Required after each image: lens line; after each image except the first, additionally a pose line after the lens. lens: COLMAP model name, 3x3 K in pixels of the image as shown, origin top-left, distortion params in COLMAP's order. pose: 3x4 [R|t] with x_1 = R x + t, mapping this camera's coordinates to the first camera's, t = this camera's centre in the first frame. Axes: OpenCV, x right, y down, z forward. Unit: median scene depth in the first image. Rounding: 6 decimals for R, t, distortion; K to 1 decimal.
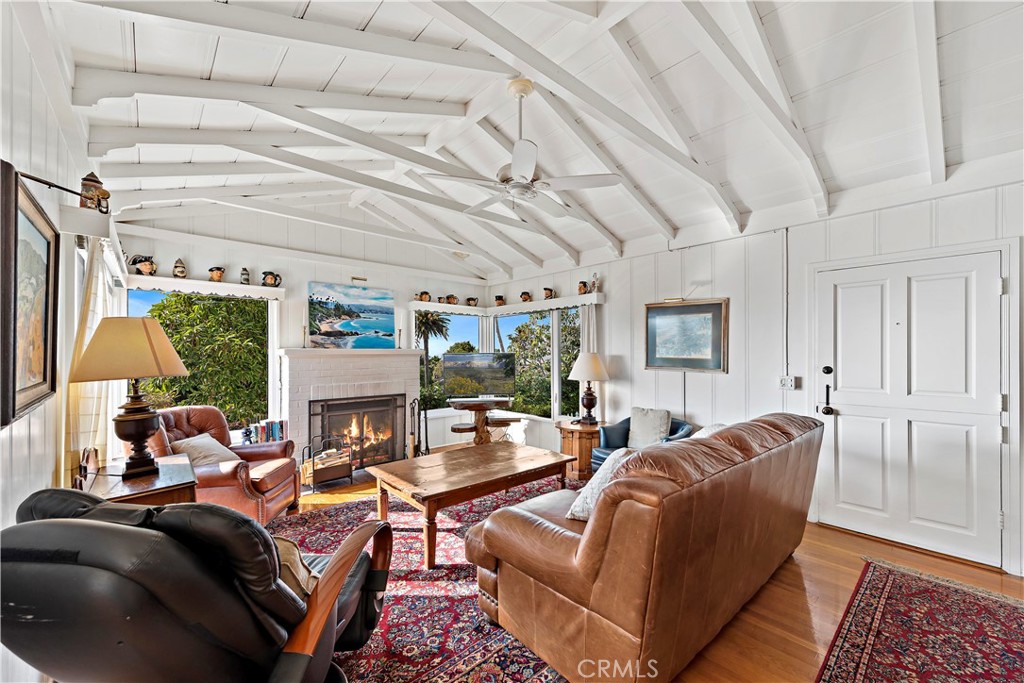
lens RADIAL K [[407.2, 0, 513.3], [0, 407.2, 354.6], [0, 0, 1]] dist [0.020372, -0.006235]
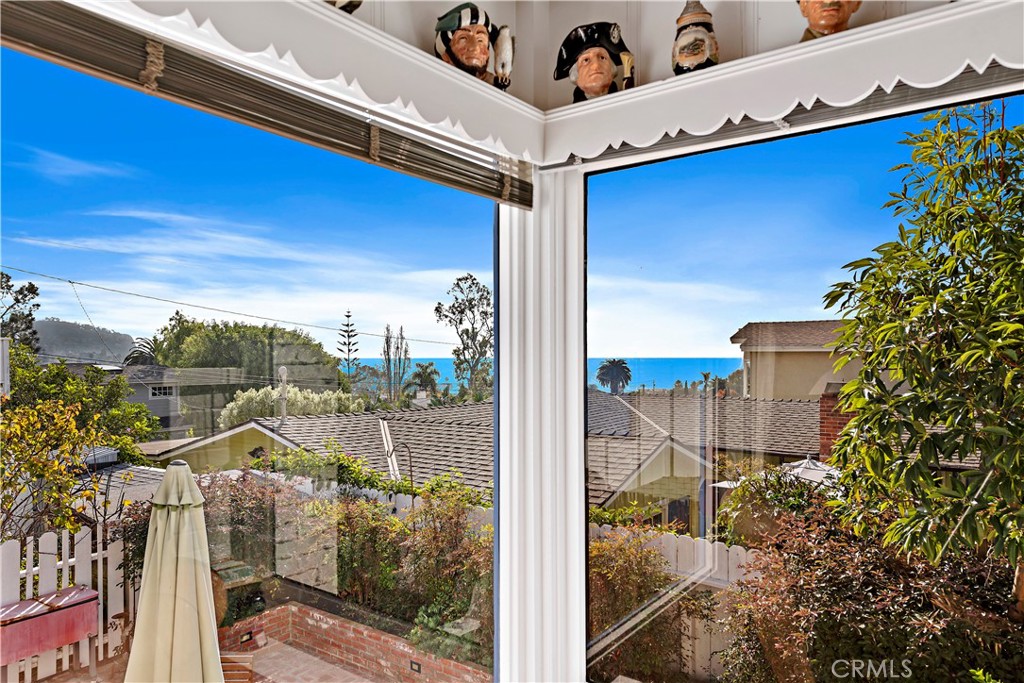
lens RADIAL K [[692.6, 0, 512.0], [0, 692.6, 341.5], [0, 0, 1]] dist [0.003638, 0.000936]
pose [[0.195954, -0.017145, -0.980463, -0.355871], [-0.005550, 0.999812, -0.018593, -0.020131], [0.980597, 0.009085, 0.195822, 0.661973]]
